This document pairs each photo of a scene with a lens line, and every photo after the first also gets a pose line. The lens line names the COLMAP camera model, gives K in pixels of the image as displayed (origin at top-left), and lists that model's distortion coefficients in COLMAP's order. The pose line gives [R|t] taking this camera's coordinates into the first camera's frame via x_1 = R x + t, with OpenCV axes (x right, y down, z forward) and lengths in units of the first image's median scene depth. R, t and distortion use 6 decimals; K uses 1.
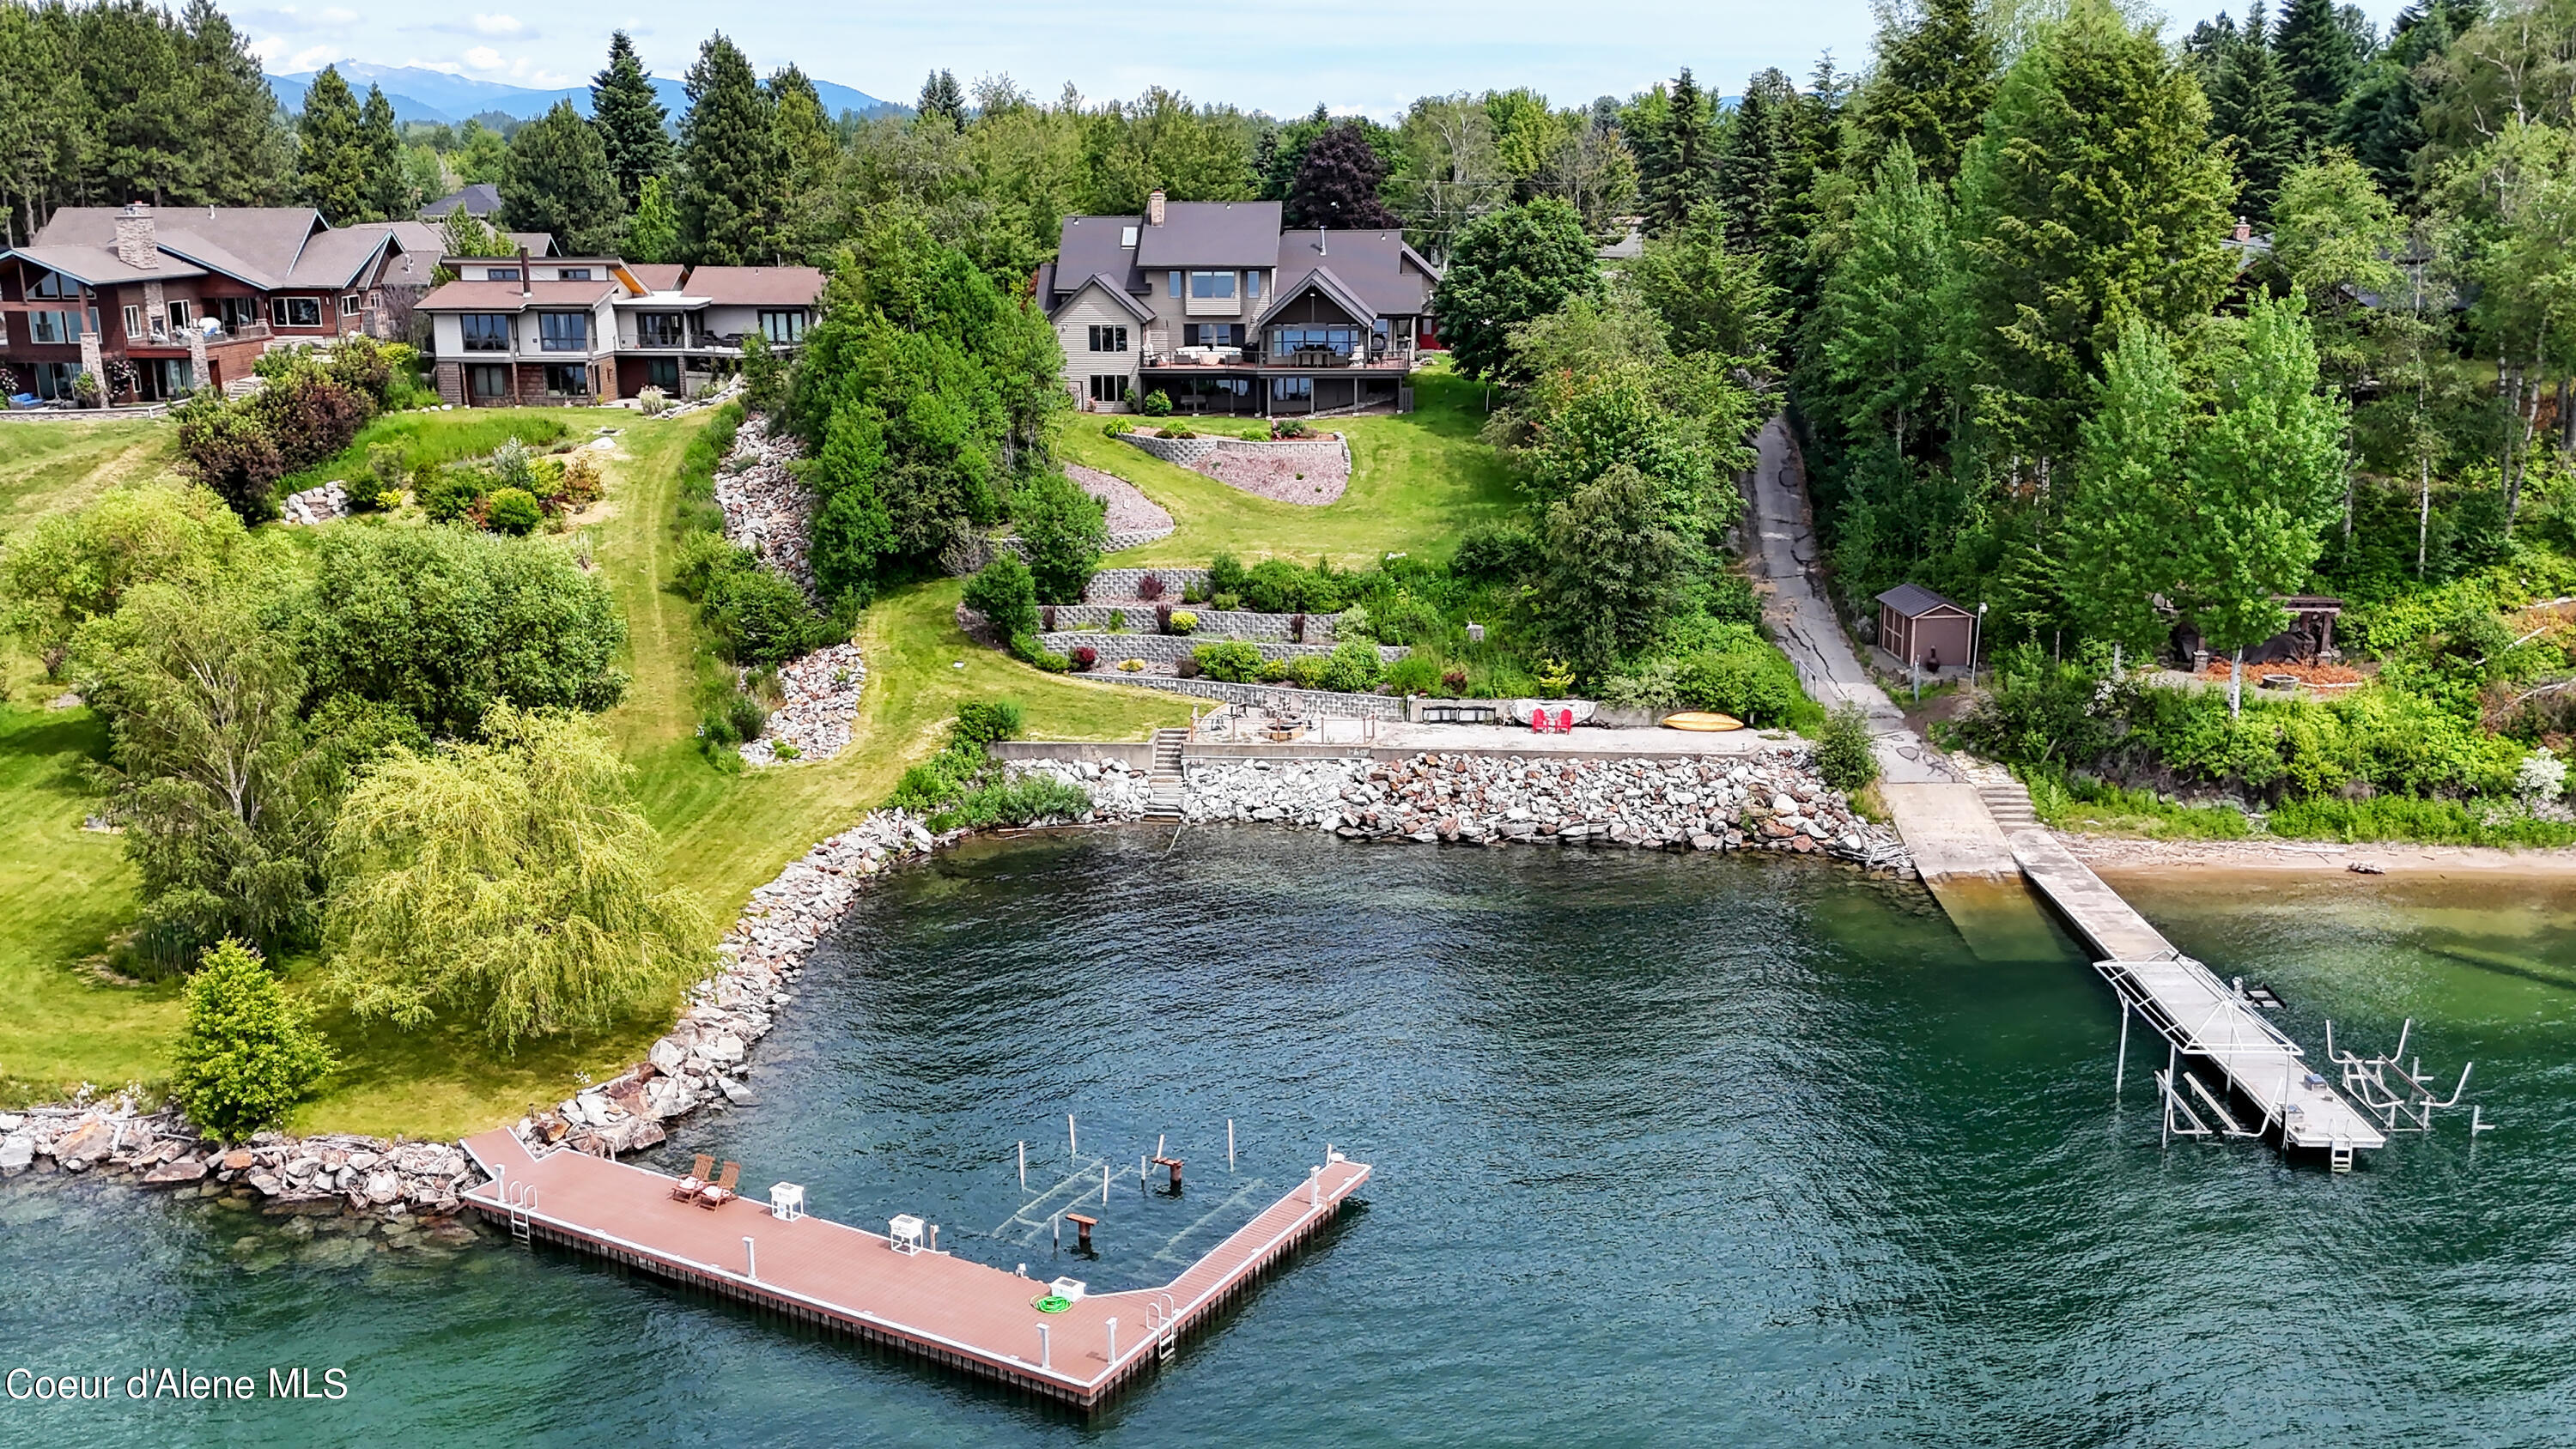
lens RADIAL K [[2371.7, 0, 1299.3], [0, 2371.7, 725.9], [0, 0, 1]] dist [0.088399, -0.110023]
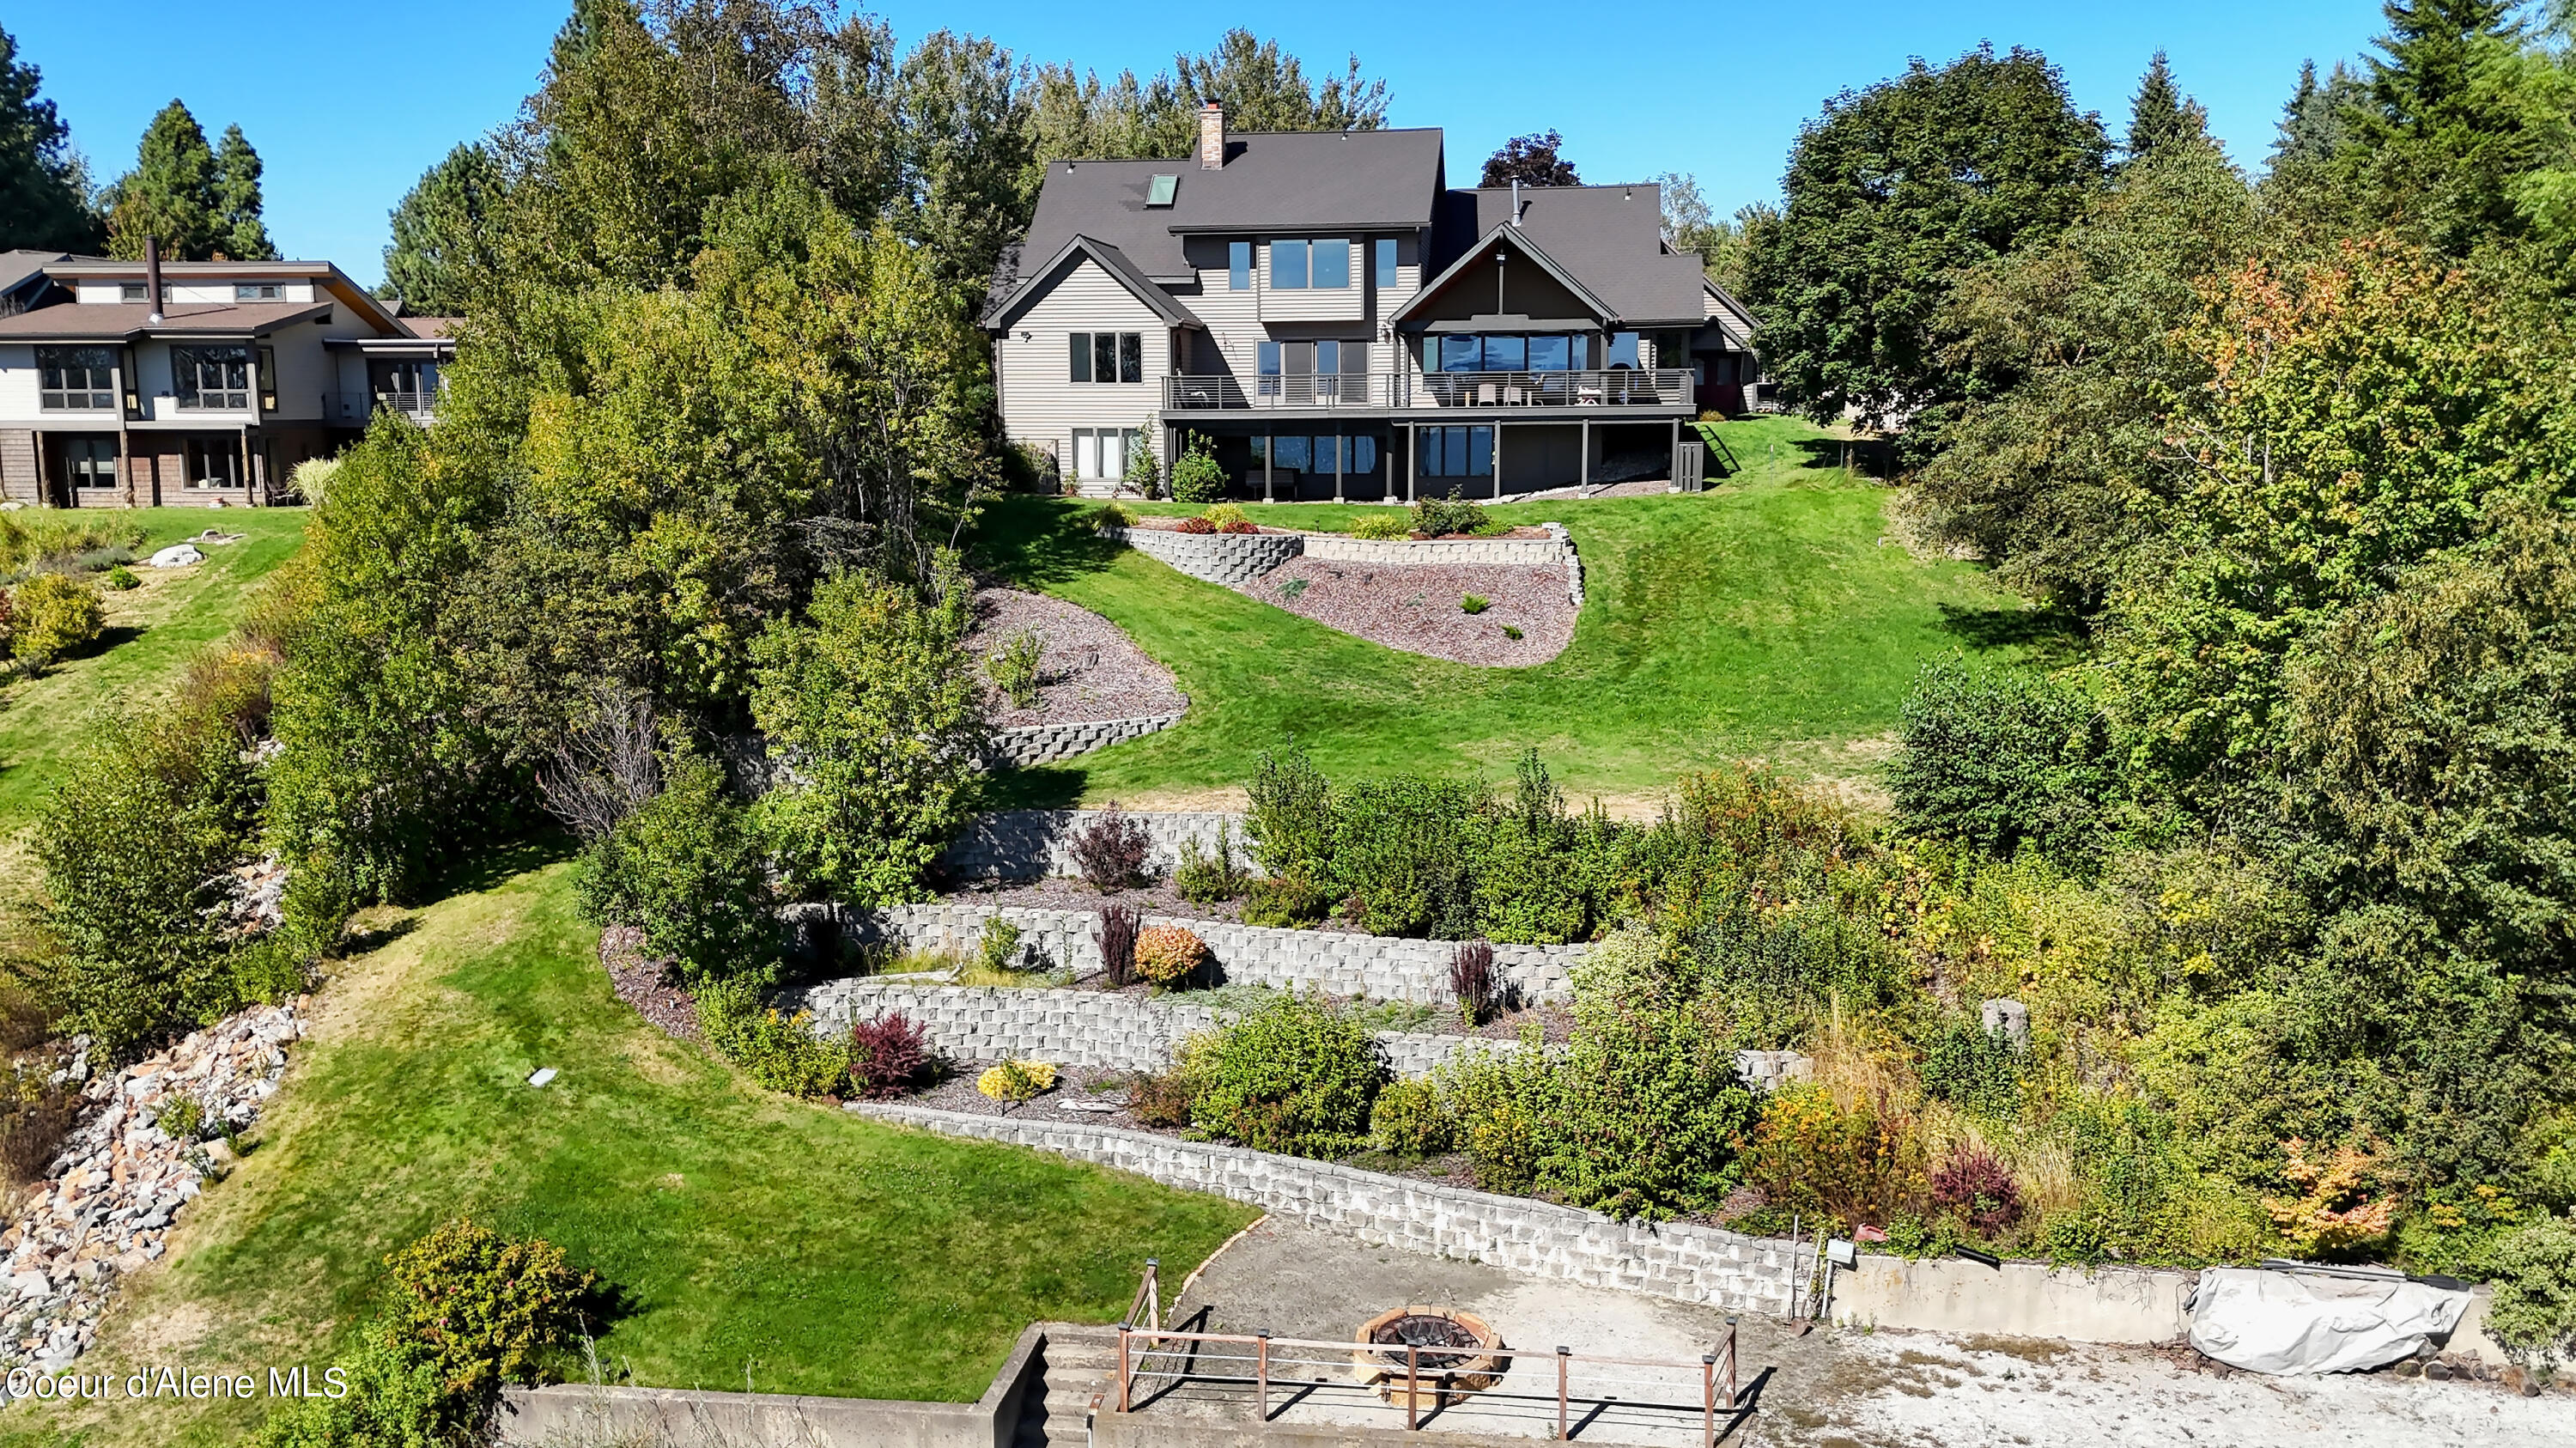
lens RADIAL K [[2173.2, 0, 1288.0], [0, 2173.2, 724.0], [0, 0, 1]] dist [0.074807, -0.085717]
pose [[0.997209, 0.011120, -0.073821, -0.005133], [-0.017403, 0.996226, -0.085030, -0.055749], [0.072597, 0.086078, 0.993640, 0.702698]]
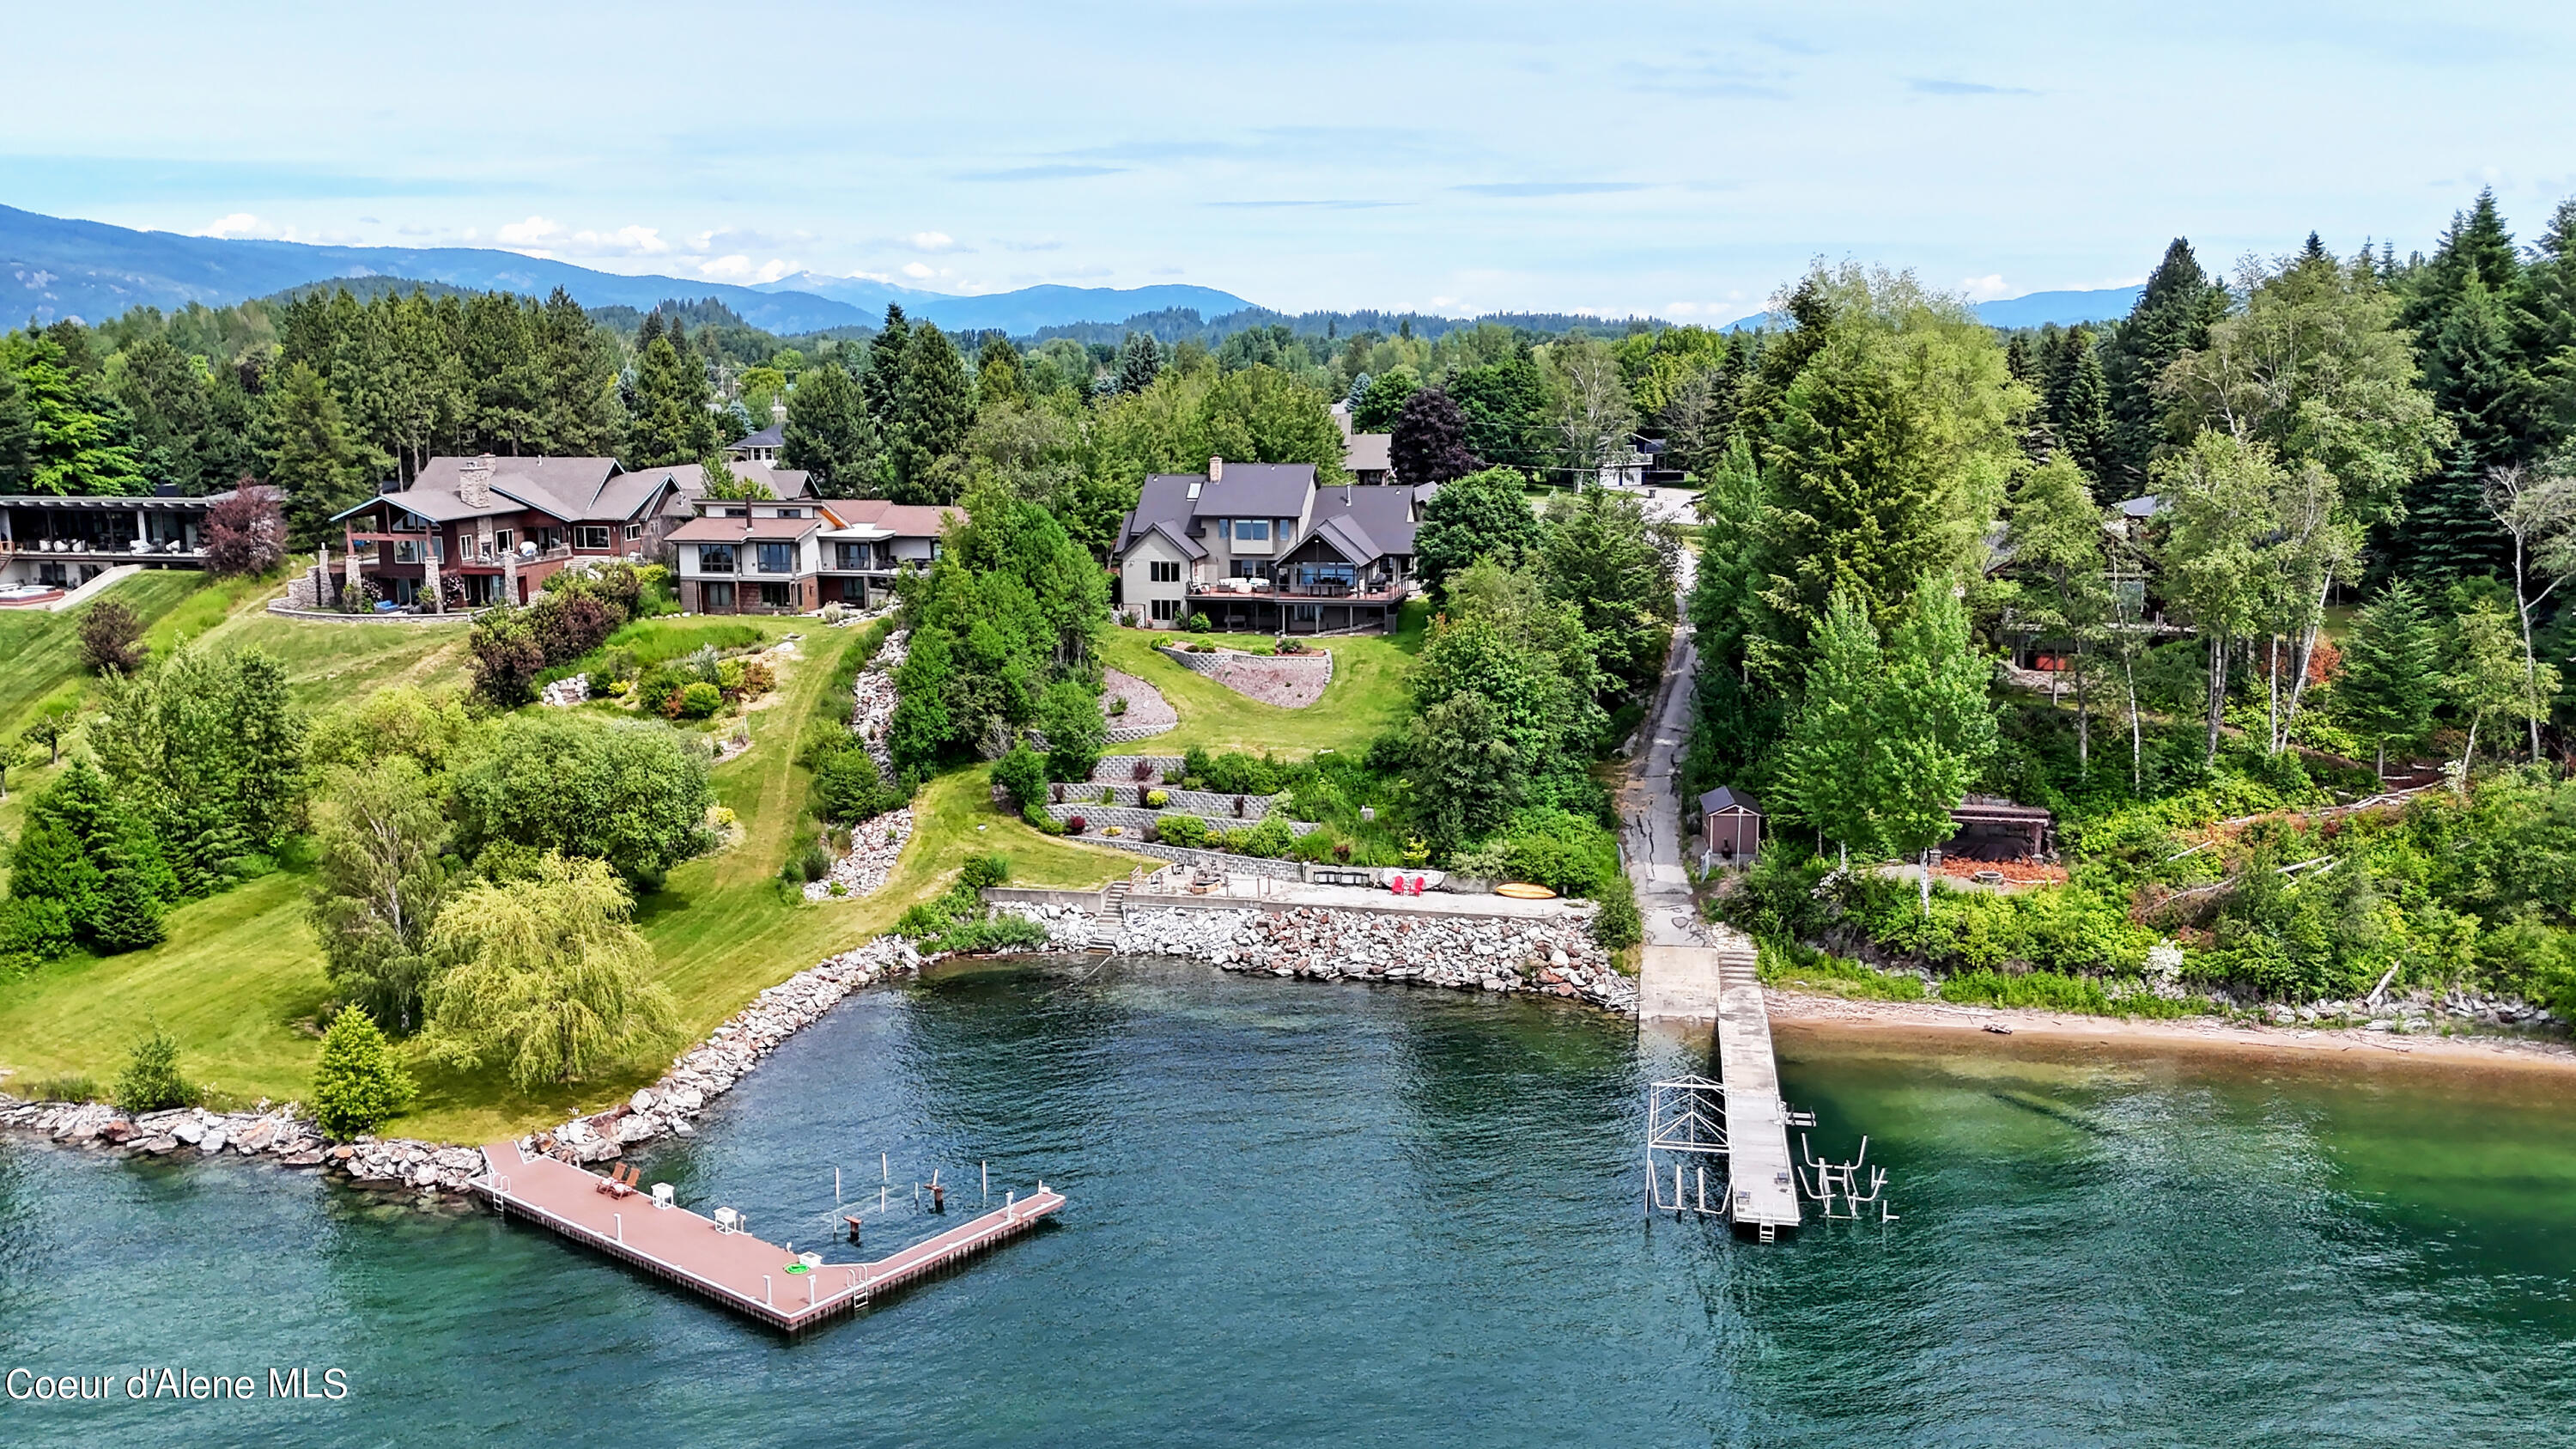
lens RADIAL K [[2221.9, 0, 1290.6], [0, 2221.9, 673.5], [0, 0, 1]] dist [0.144673, -0.300819]
pose [[0.987769, 0.020453, -0.154580, 0.226446], [-0.034025, 0.995742, -0.085674, -0.011175], [0.152169, 0.089886, 0.984259, -0.210251]]
